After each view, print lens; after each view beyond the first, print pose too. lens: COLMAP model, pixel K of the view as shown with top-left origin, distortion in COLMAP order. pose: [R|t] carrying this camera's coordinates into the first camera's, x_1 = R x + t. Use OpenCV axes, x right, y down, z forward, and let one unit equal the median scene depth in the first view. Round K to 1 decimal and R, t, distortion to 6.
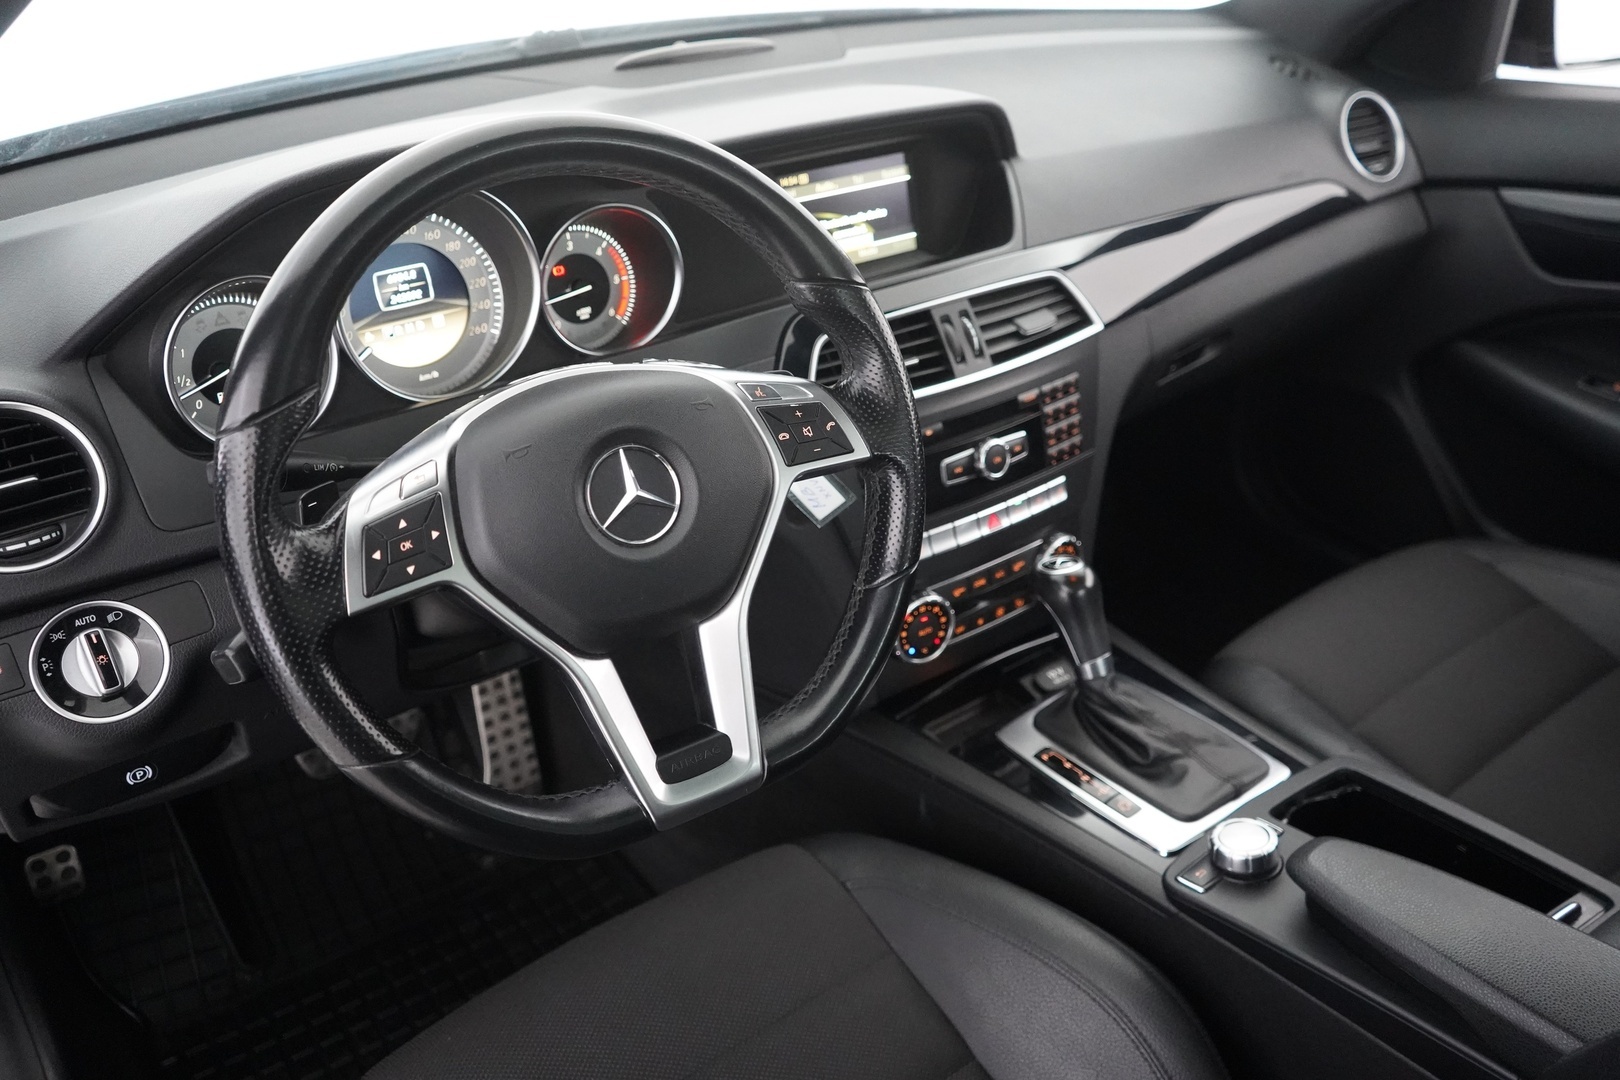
lens RADIAL K [[1314.6, 0, 818.3], [0, 1314.6, 538.5], [0, 0, 1]] dist [-0.001724, 0.010962]
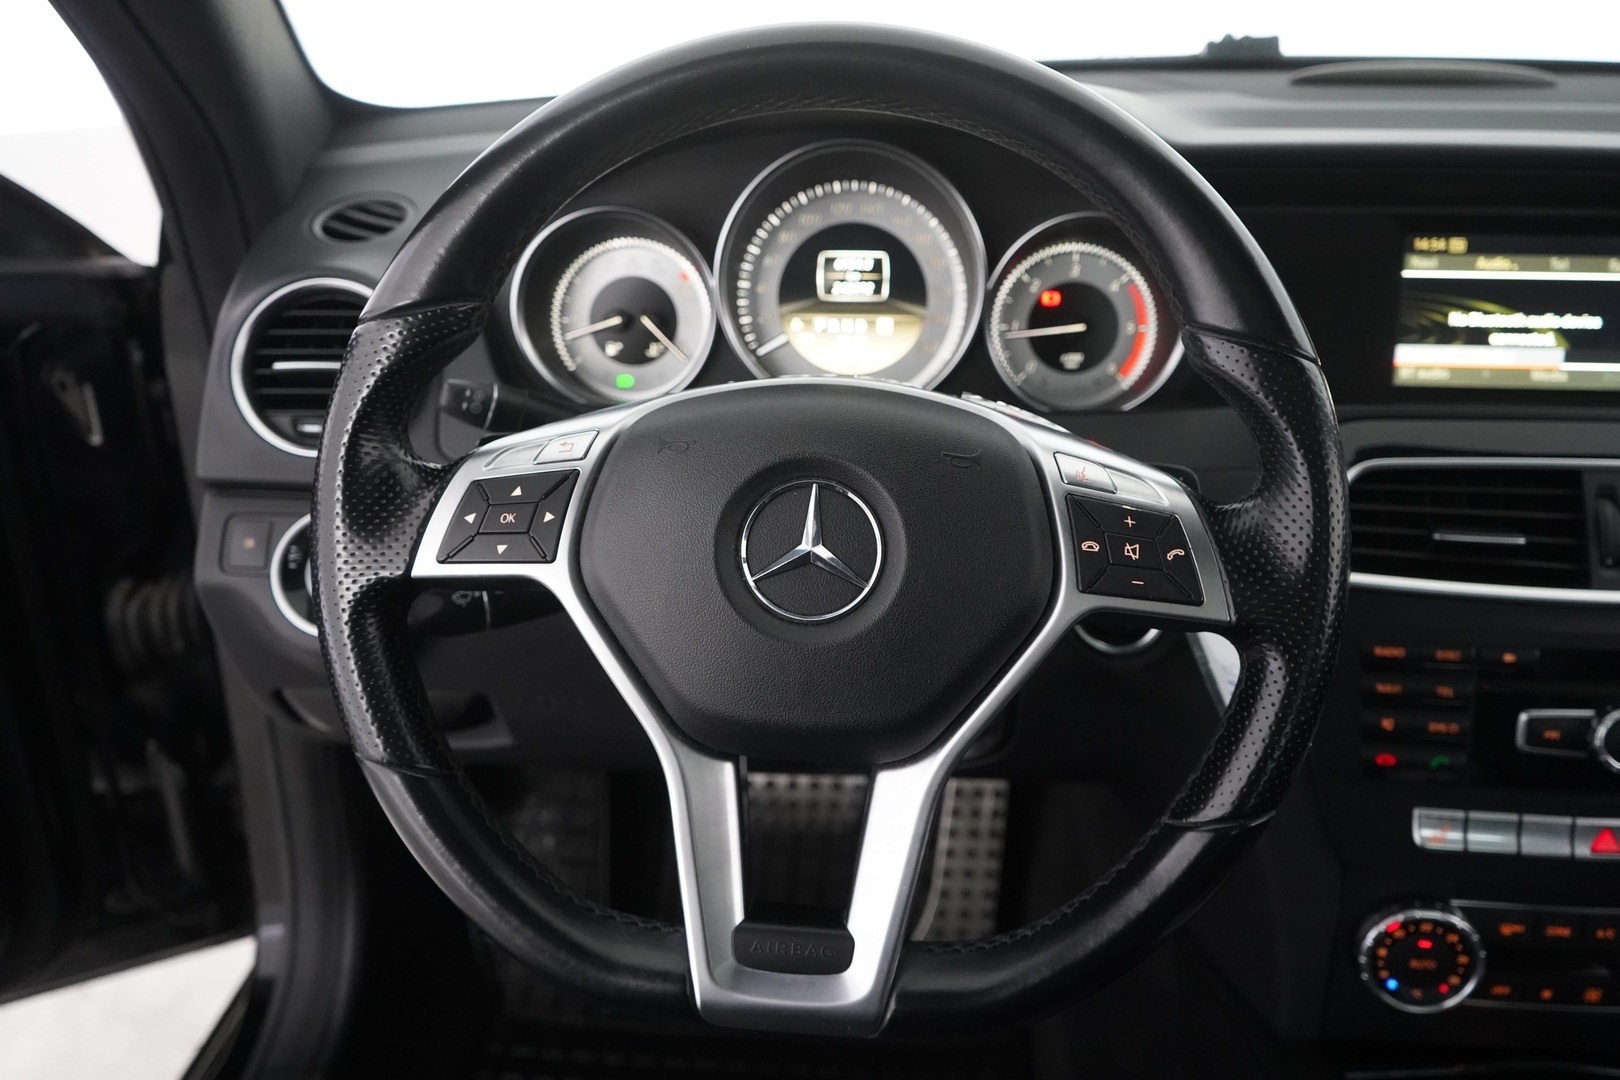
lens RADIAL K [[1444.0, 0, 805.9], [0, 1444.0, 535.4], [0, 0, 1]] dist [-0.004946, 0.018911]
pose [[0.766256, 0.268170, -0.583897, 0.216080], [-0.326603, 0.945146, 0.005478, -0.031394], [0.553337, 0.186505, 0.811809, 0.262215]]
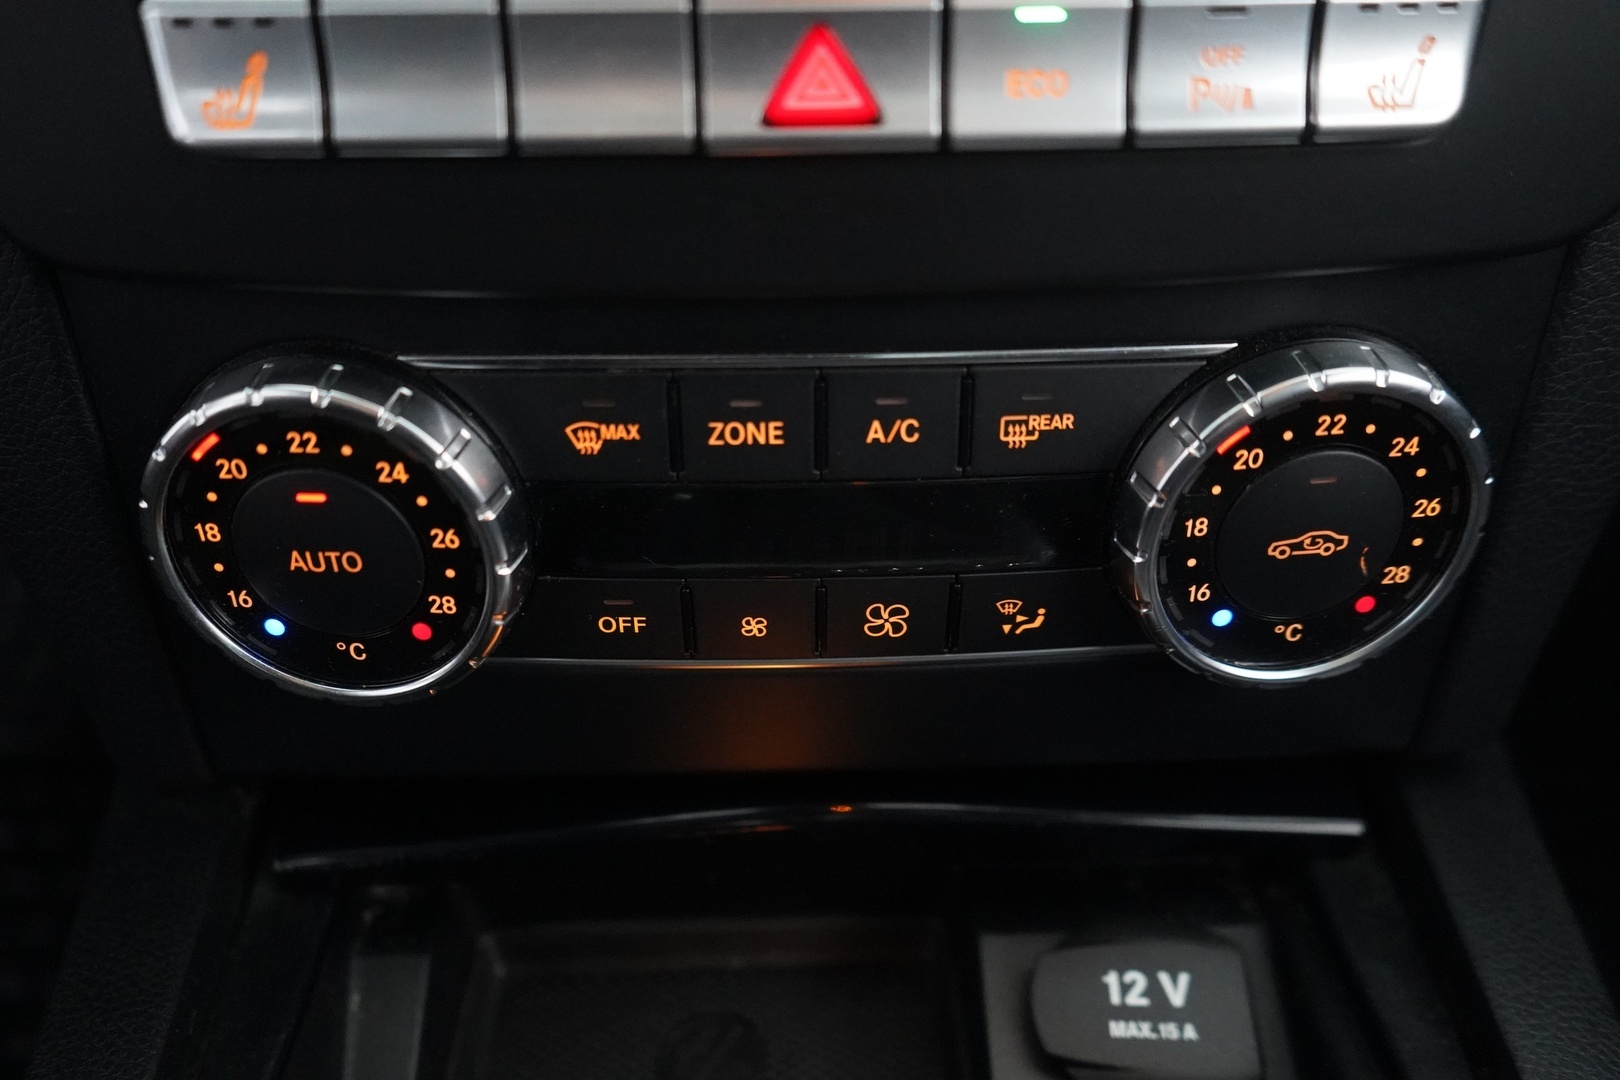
lens RADIAL K [[1314.6, 0, 816.3], [0, 1314.6, 527.5], [0, 0, 1]] dist [-0.001724, 0.010962]
pose [[0.818265, 0.349999, -0.456007, 0.243383], [-0.291498, 0.936357, 0.195615, 0.007330], [0.495451, -0.027140, 0.868212, 0.925514]]
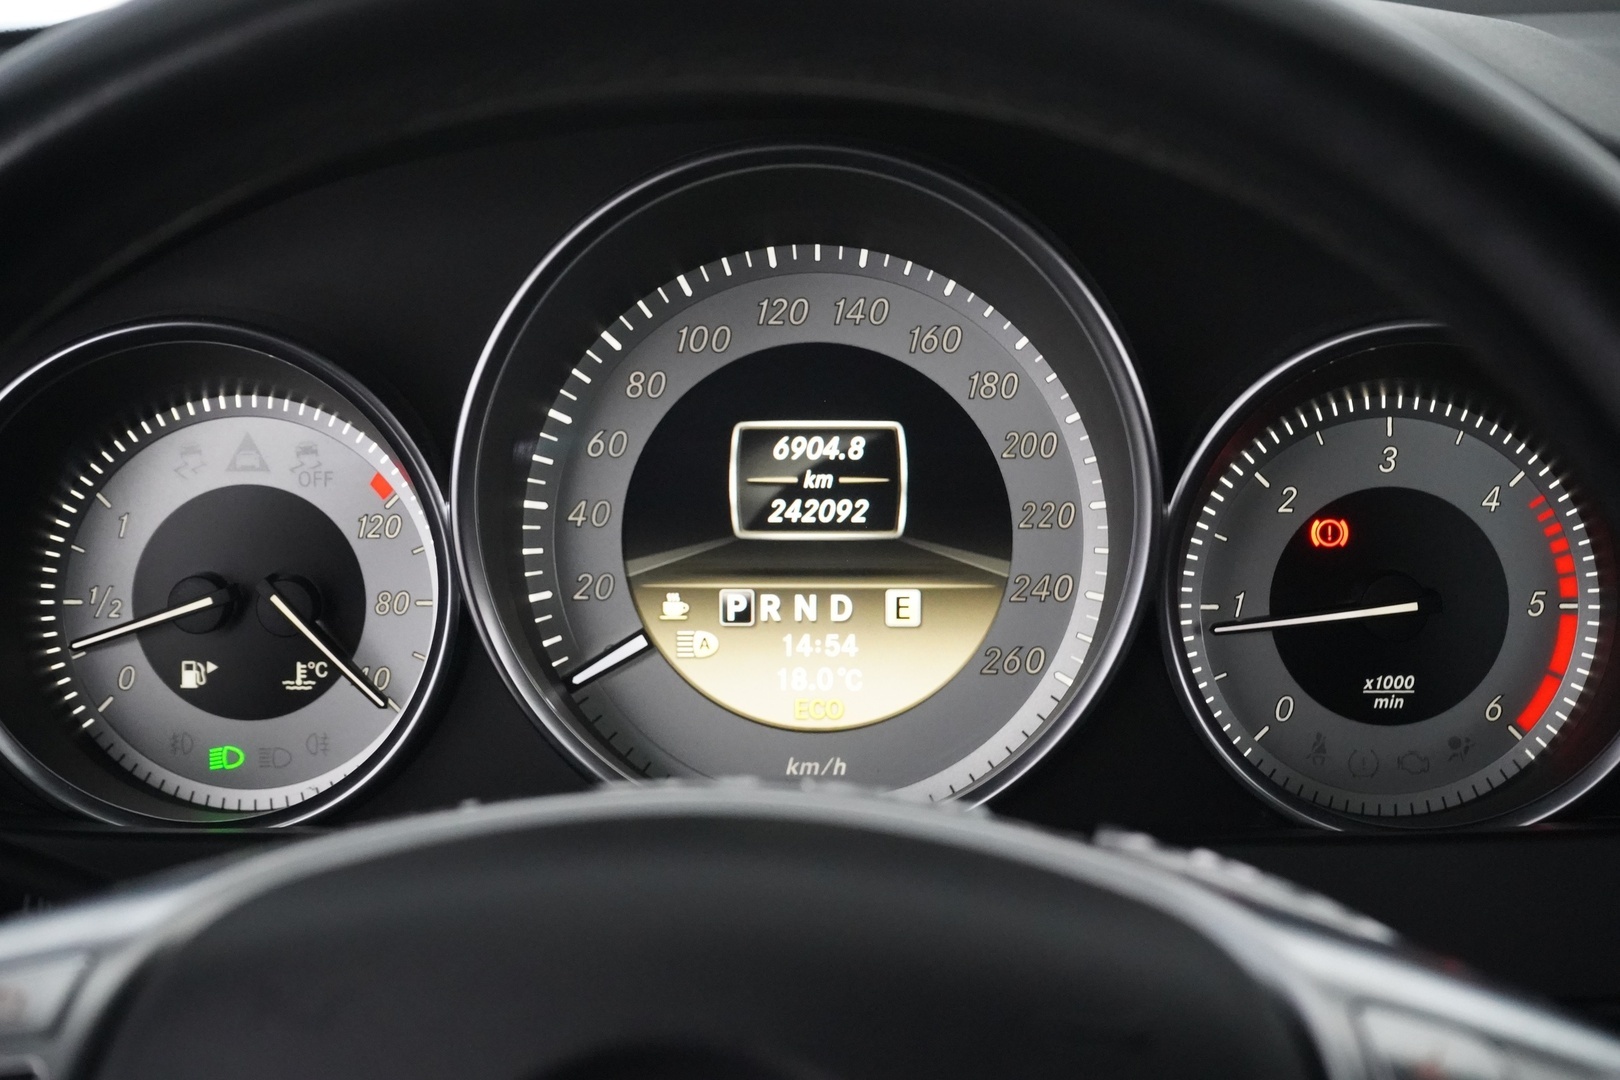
lens RADIAL K [[3395.1, 0, 818.8], [0, 3395.1, 531.9], [0, 0, 1]] dist [-0.018390, 0.000000]
pose [[0.779395, 0.175862, -0.601345, 0.168815], [-0.312576, 0.940963, -0.129944, -0.067709], [0.542991, 0.289244, 0.788352, 0.331130]]
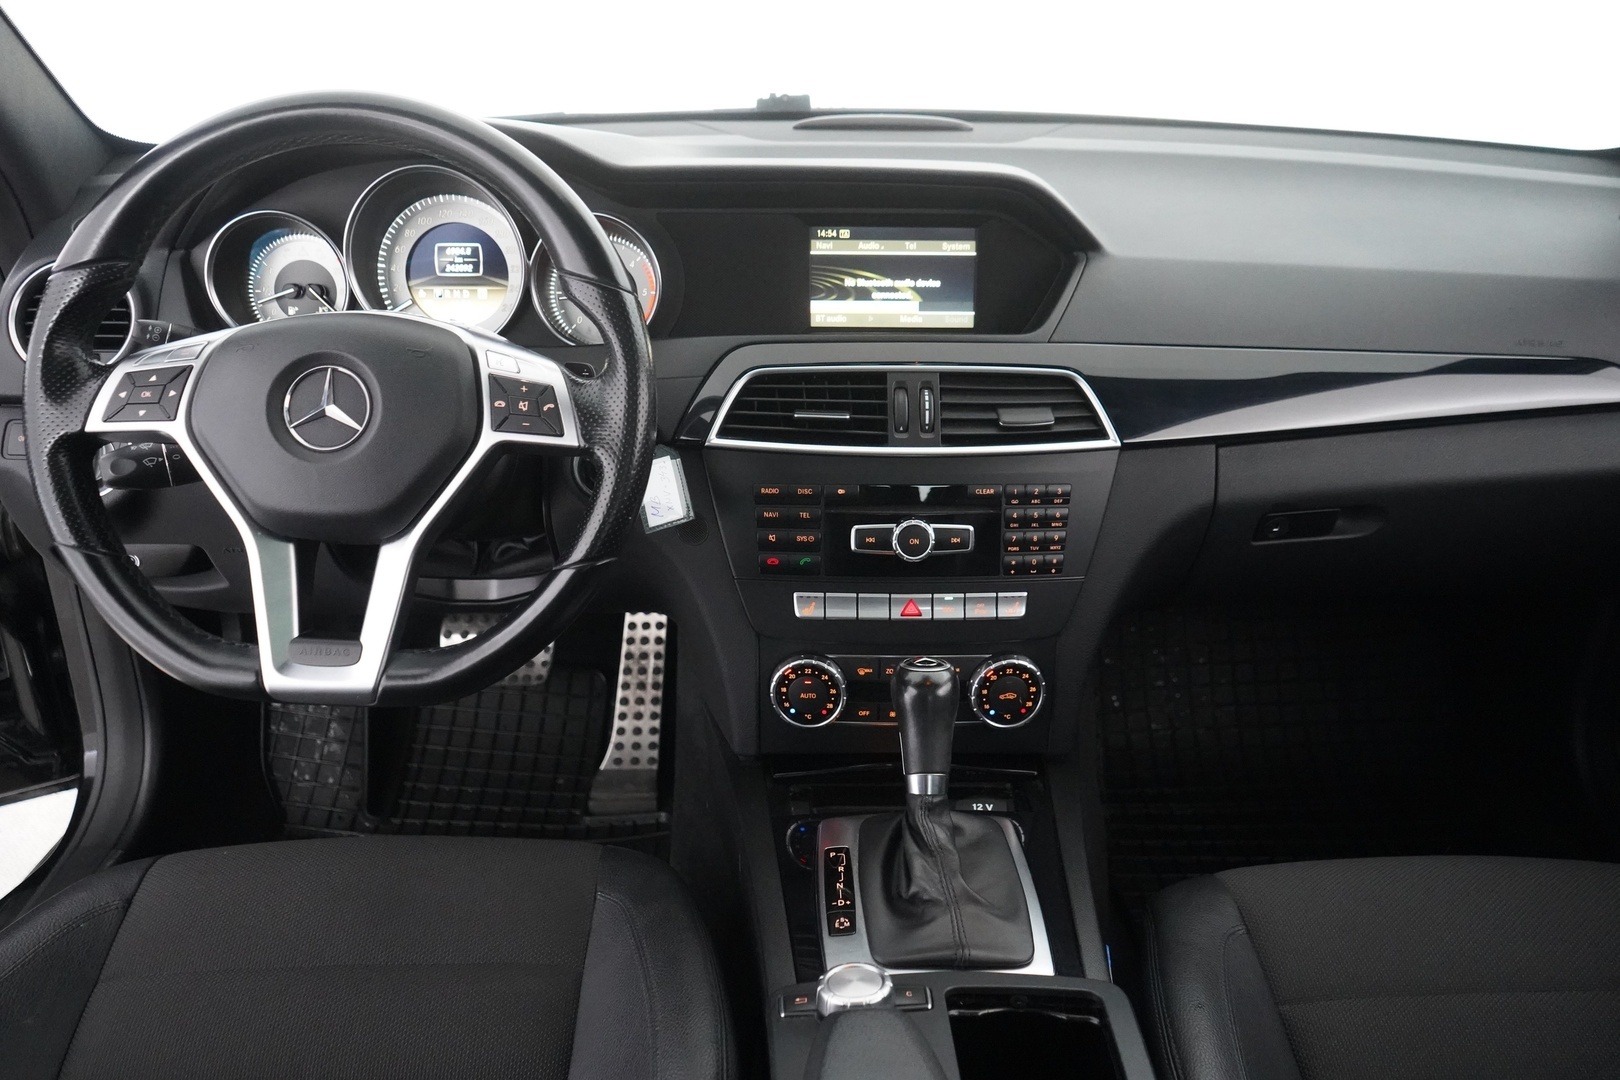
lens RADIAL K [[1314.6, 0, 807.1], [0, 1314.6, 535.0], [0, 0, 1]] dist [-0.001724, 0.010962]
pose [[0.806665, 0.248927, -0.536028, 0.606141], [-0.306338, 0.951732, -0.019029, -0.024202], [0.505419, 0.179556, 0.843985, 0.176758]]
